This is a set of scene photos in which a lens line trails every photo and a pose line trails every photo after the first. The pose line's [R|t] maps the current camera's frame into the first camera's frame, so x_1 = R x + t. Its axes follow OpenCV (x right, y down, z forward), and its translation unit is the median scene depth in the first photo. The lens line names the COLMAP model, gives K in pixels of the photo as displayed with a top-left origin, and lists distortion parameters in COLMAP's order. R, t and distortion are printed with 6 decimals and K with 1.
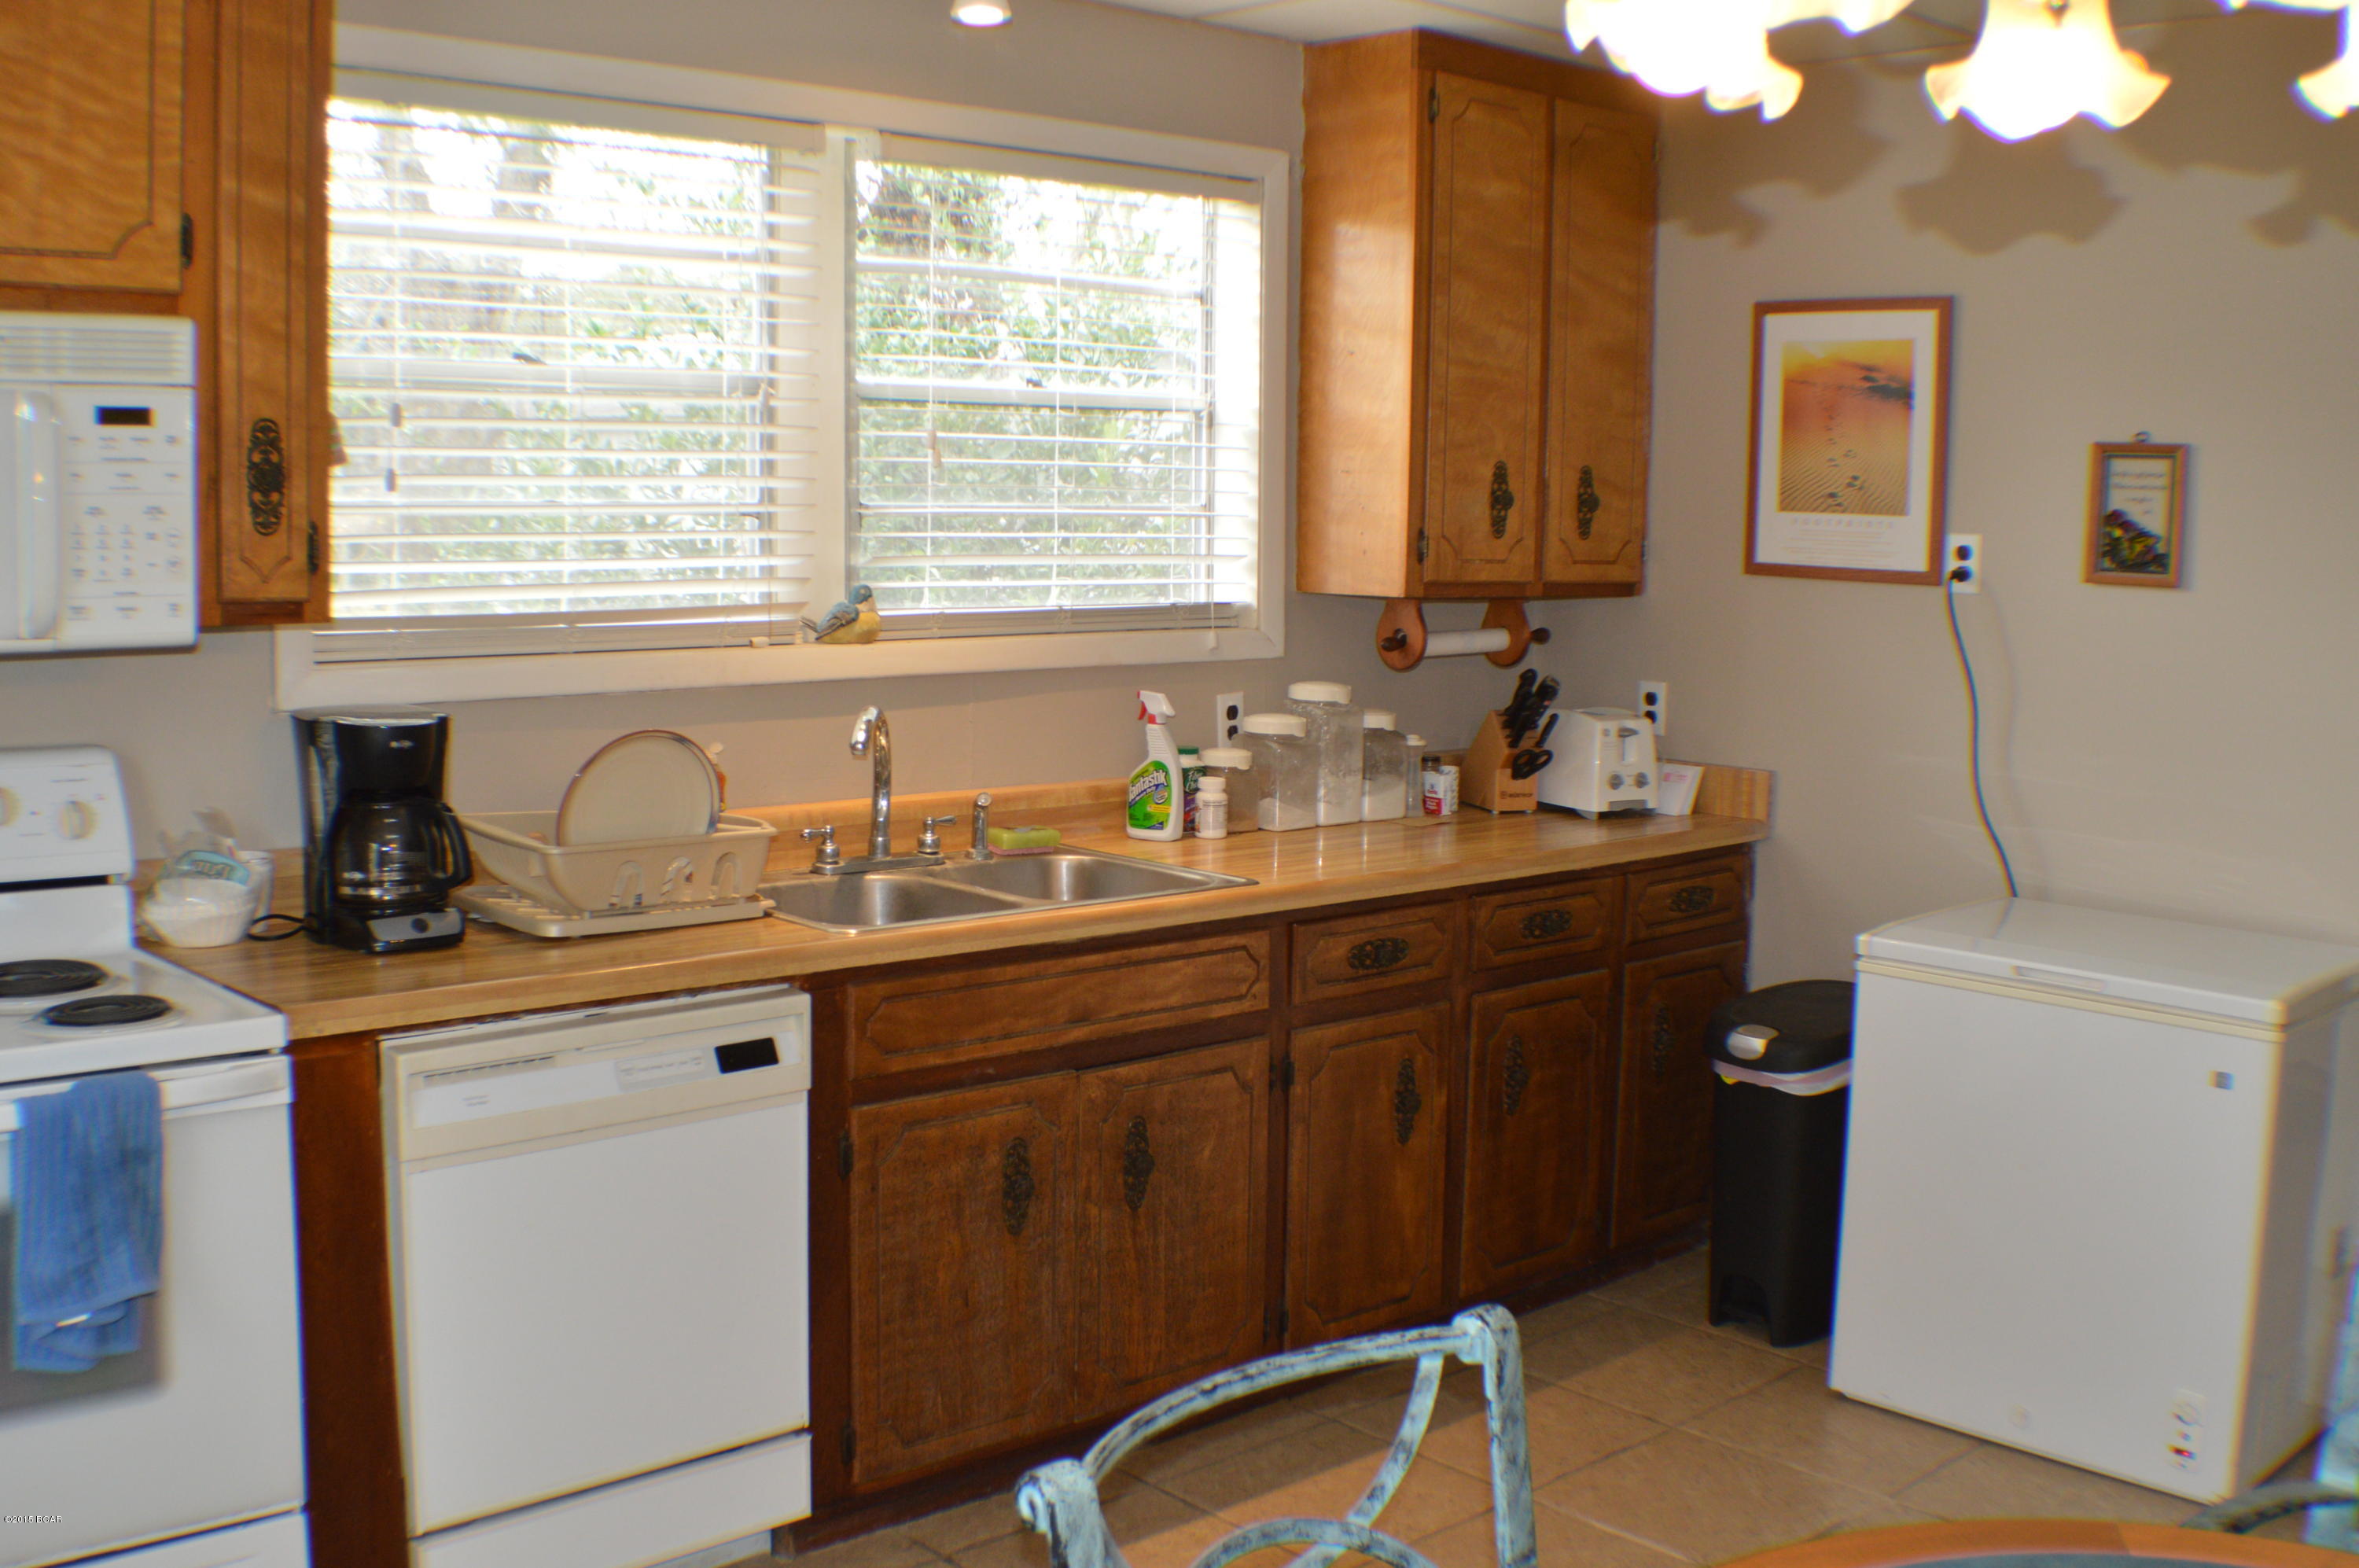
lens RADIAL K [[2359.4, 0, 1179.5], [0, 2359.4, 784.0], [0, 0, 1]] dist [-0.168183, 0.029043]
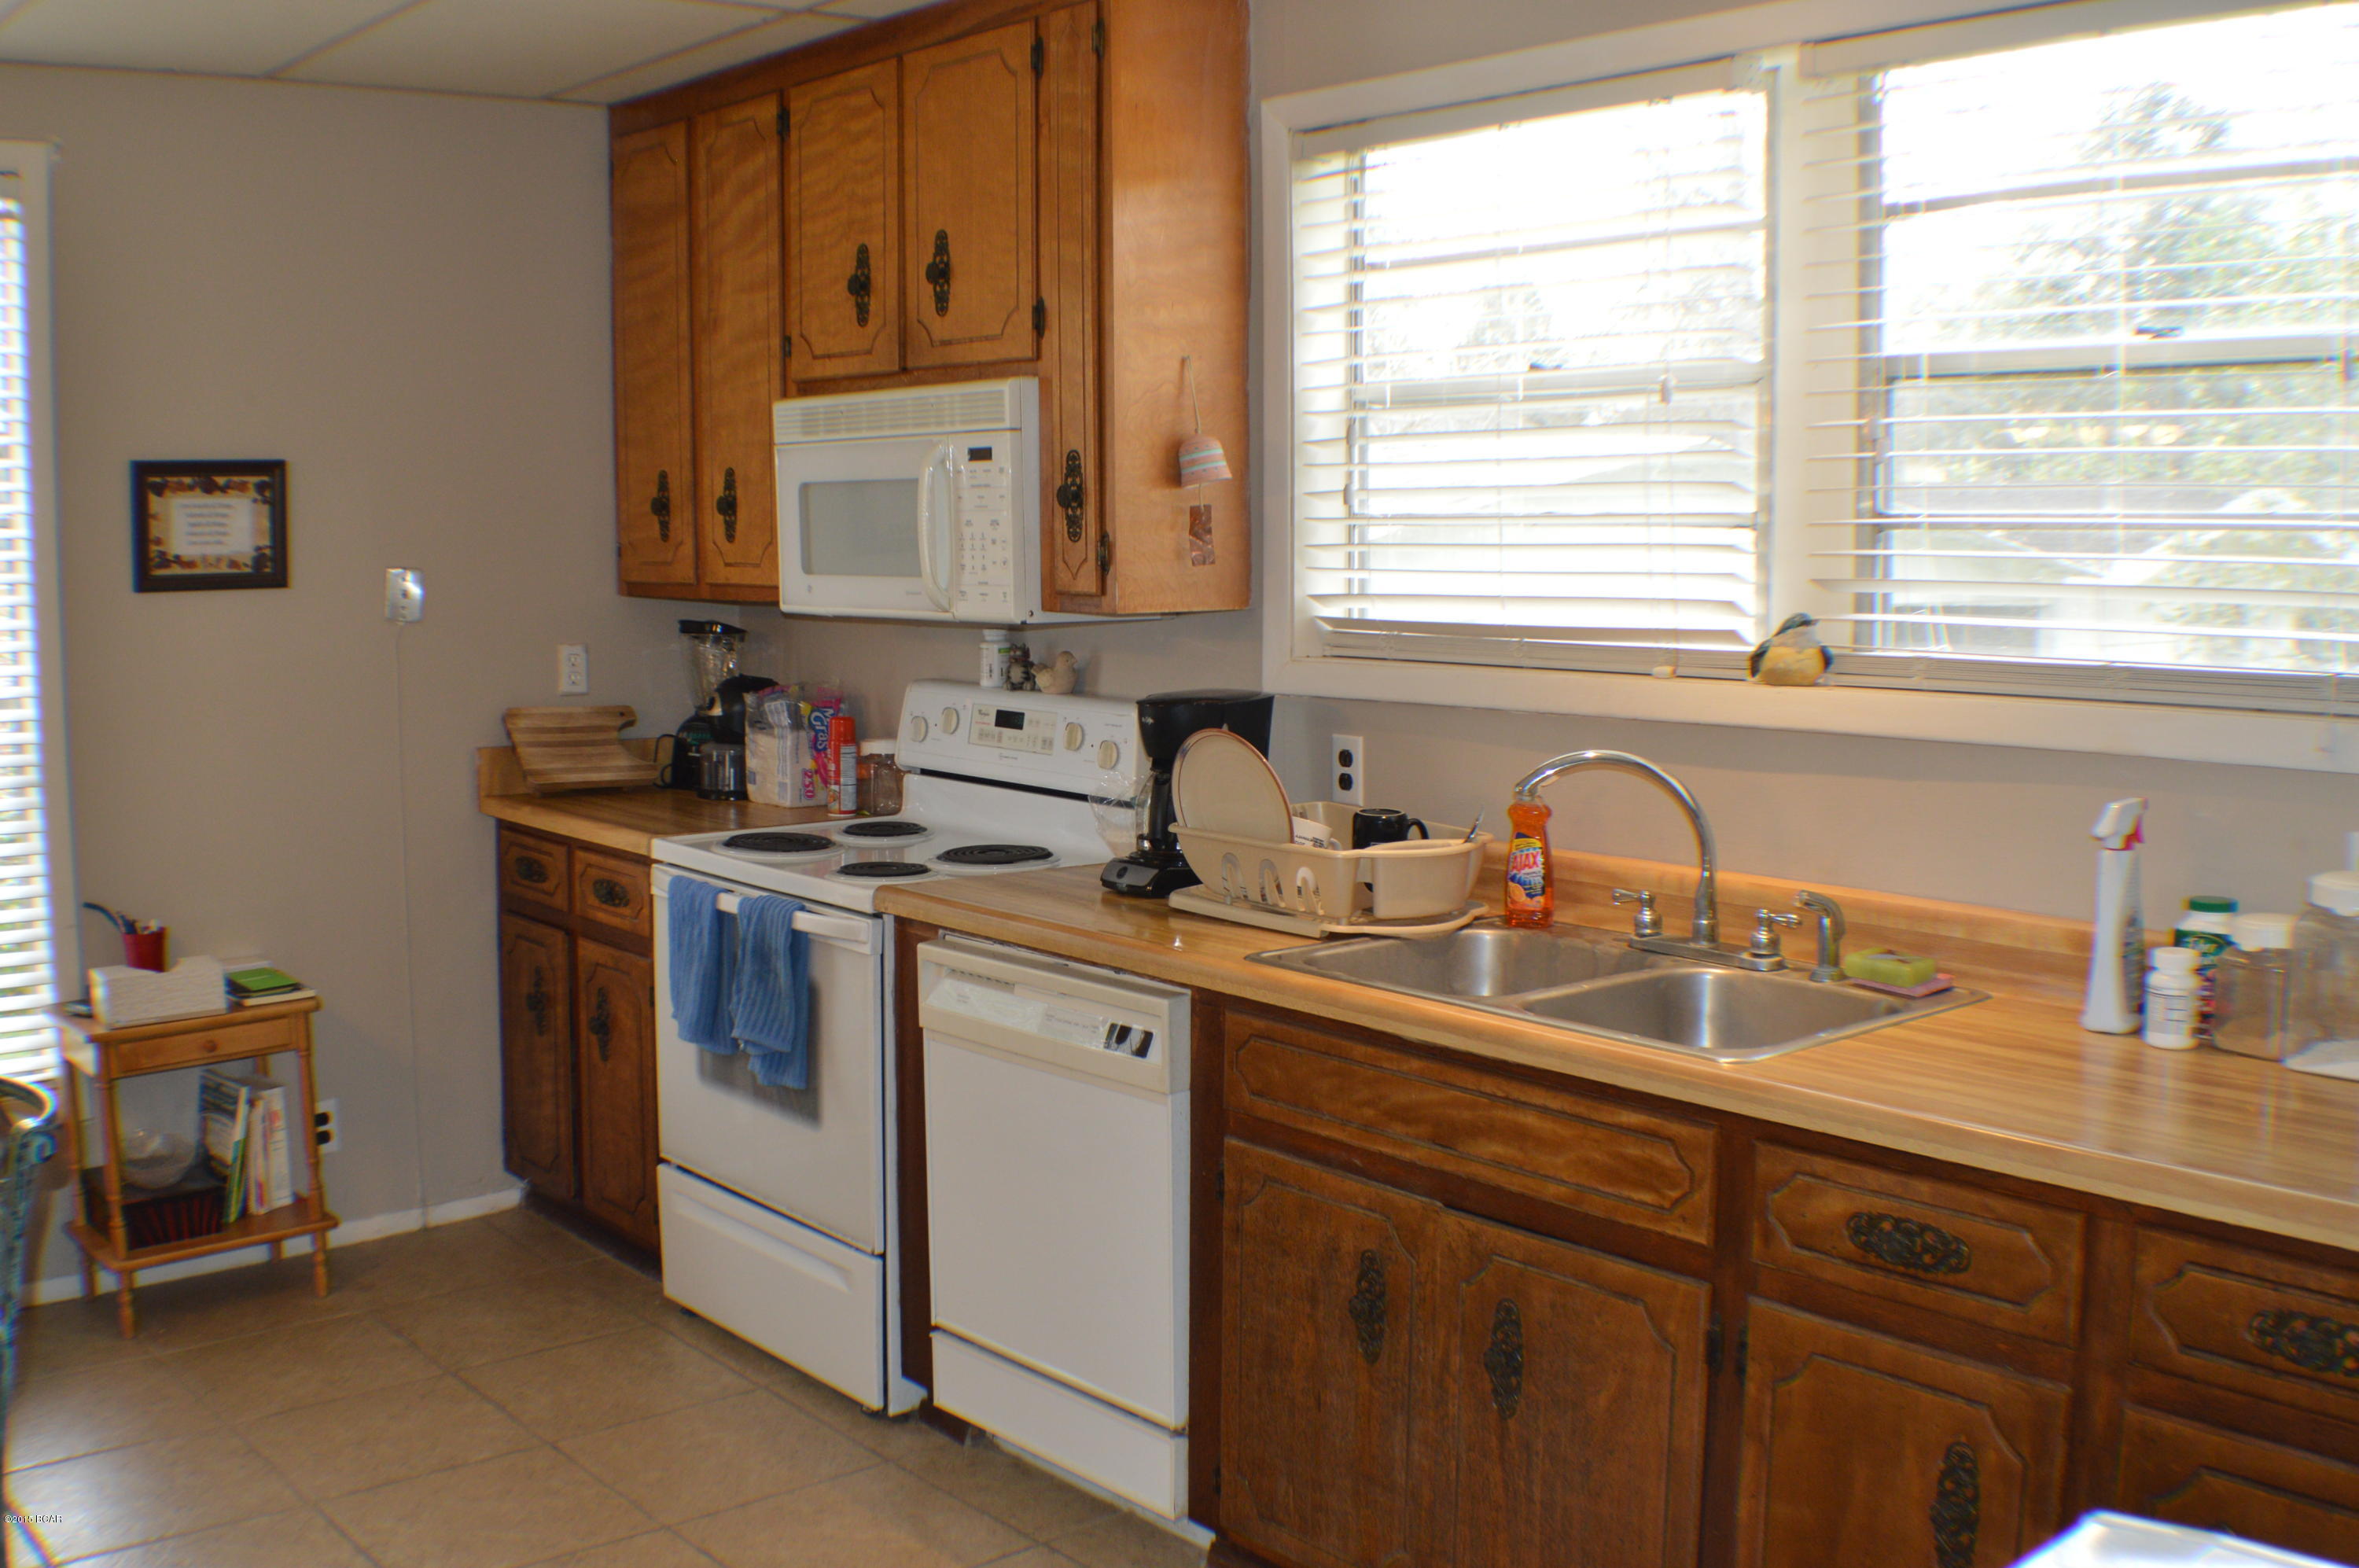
lens RADIAL K [[2385.2, 0, 1112.9], [0, 2385.2, 784.3], [0, 0, 1]] dist [-0.153759, -0.000914]
pose [[-0.065169, 0.095532, -0.993291, 0.812078], [-0.109373, 0.988726, 0.102269, -0.099374], [0.991862, 0.115304, -0.053986, 0.974870]]
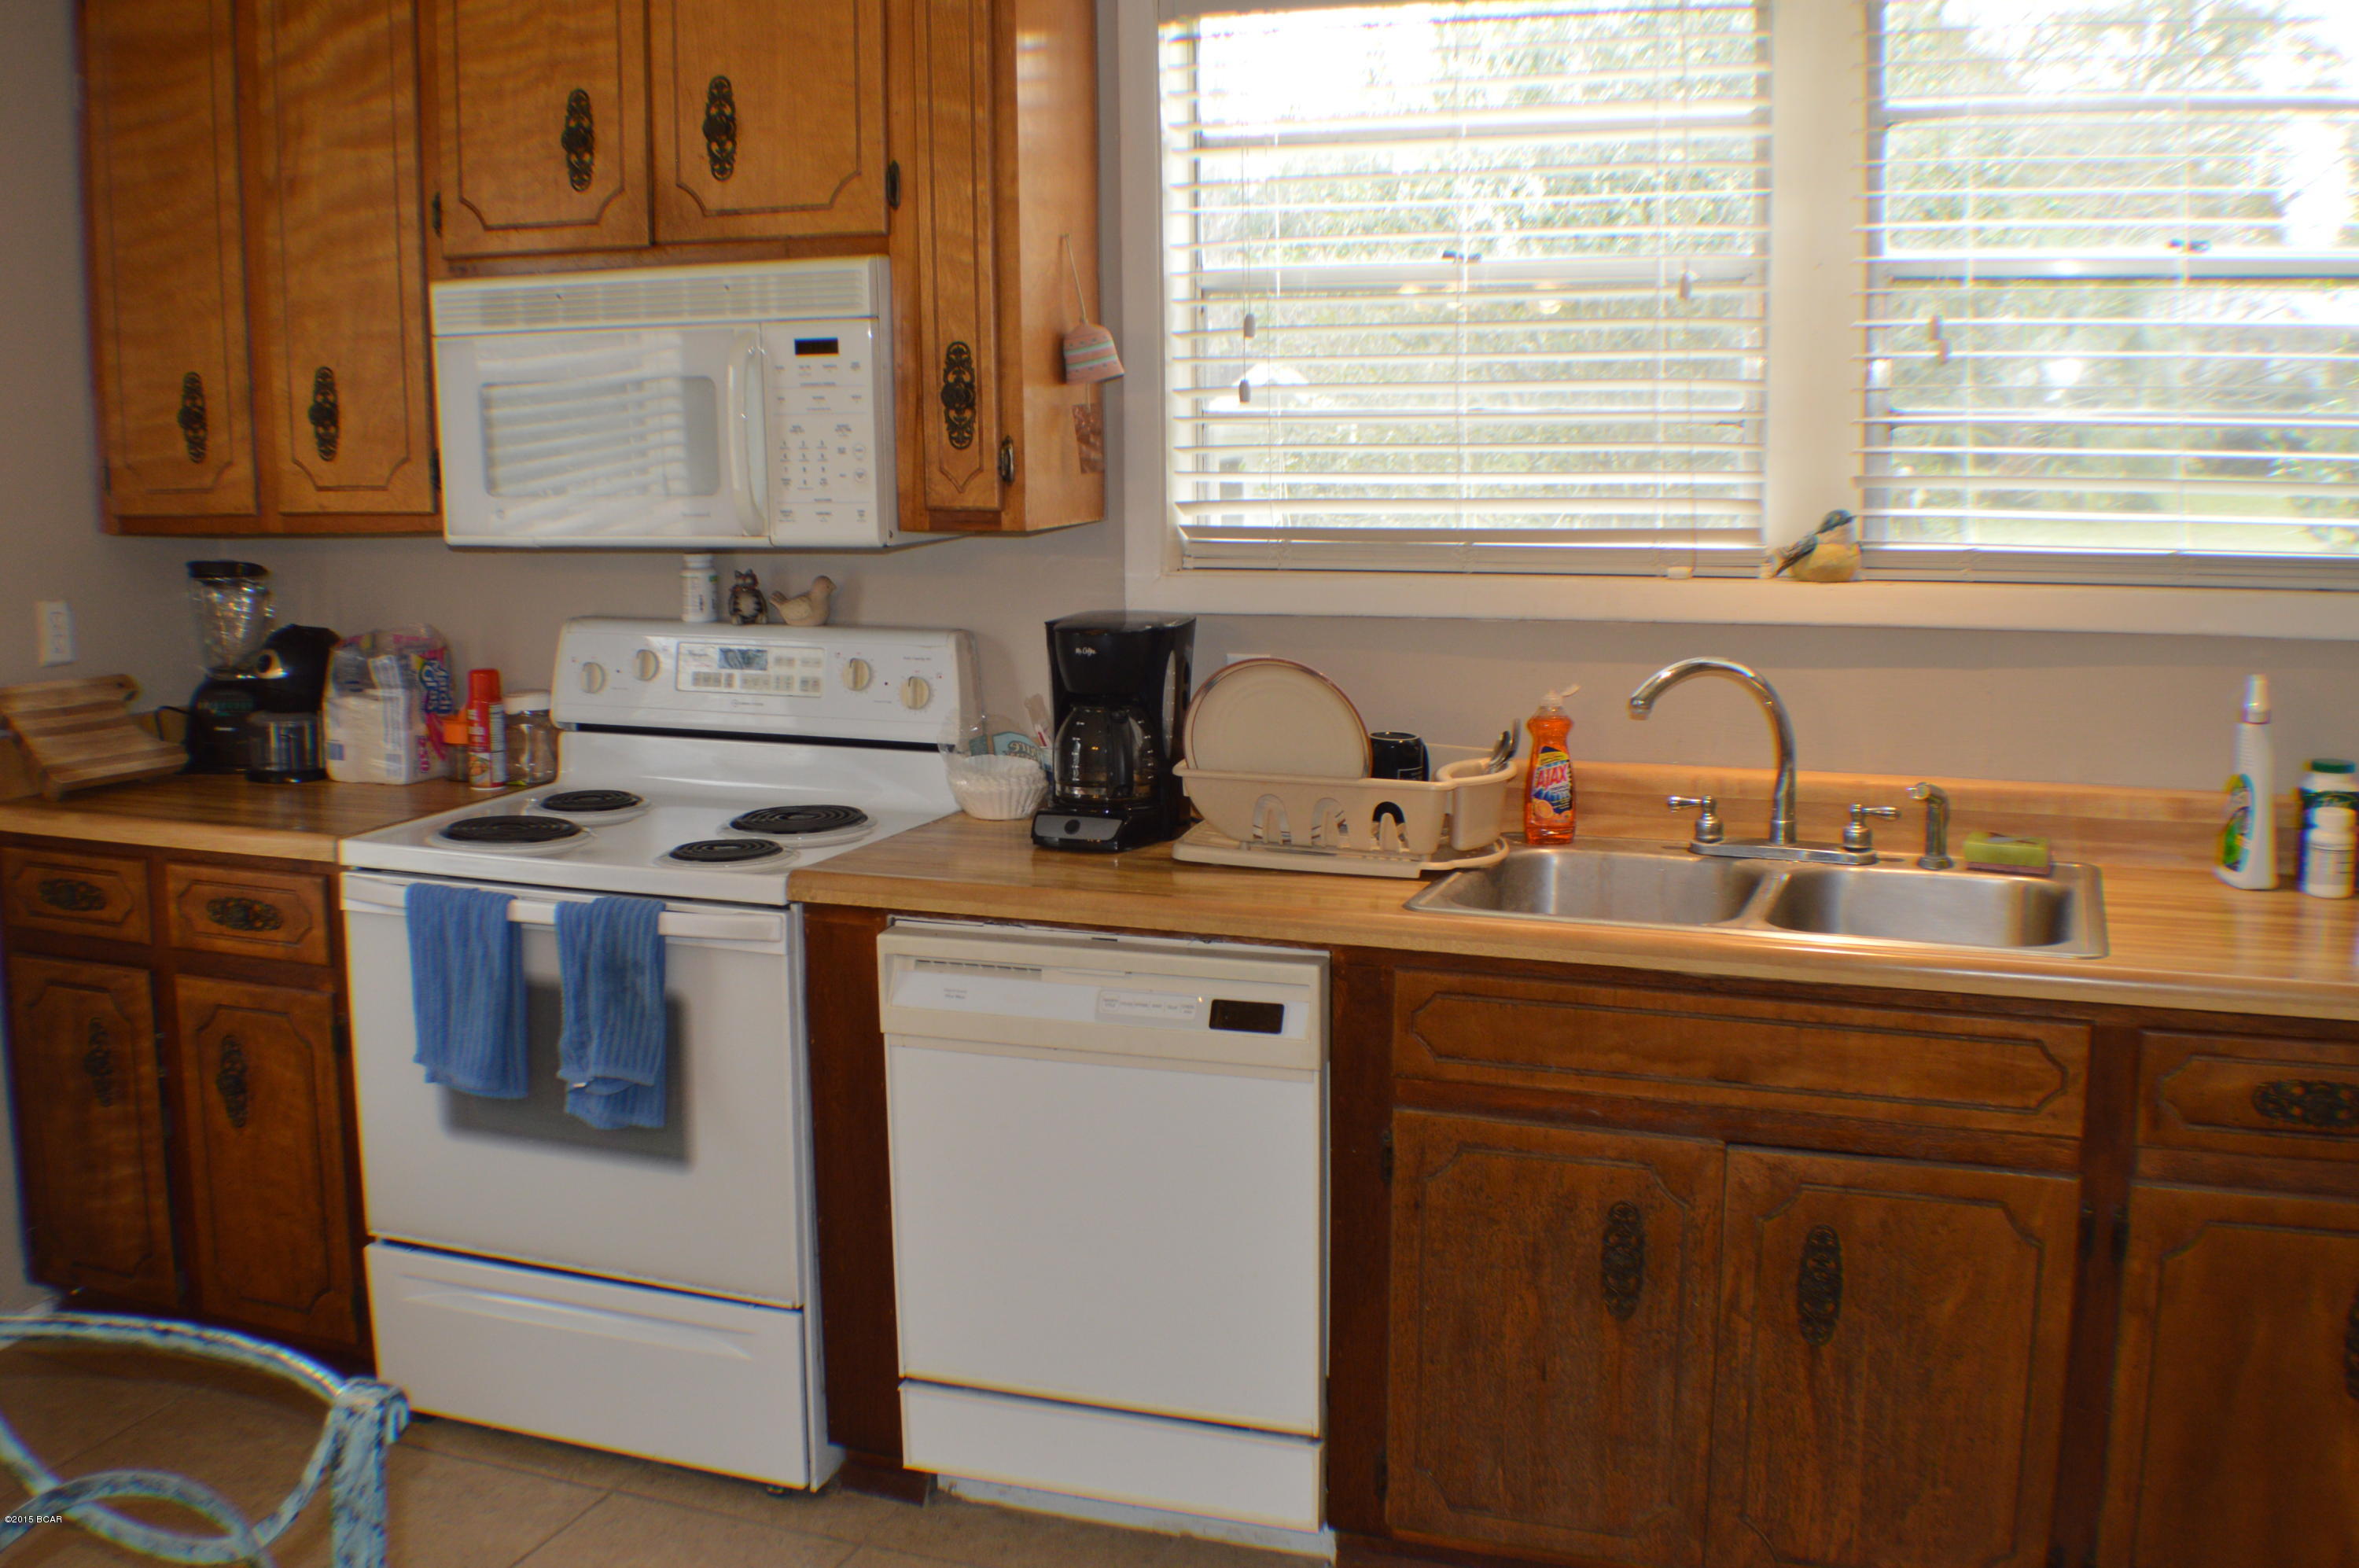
lens RADIAL K [[2350.4, 0, 1156.3], [0, 2350.4, 790.7], [0, 0, 1]] dist [-0.159152, 0.020817]
pose [[0.449068, 0.127262, -0.884388, 0.570970], [-0.082759, 0.991474, 0.100648, -0.059101], [0.889656, 0.027993, 0.455772, 0.510620]]
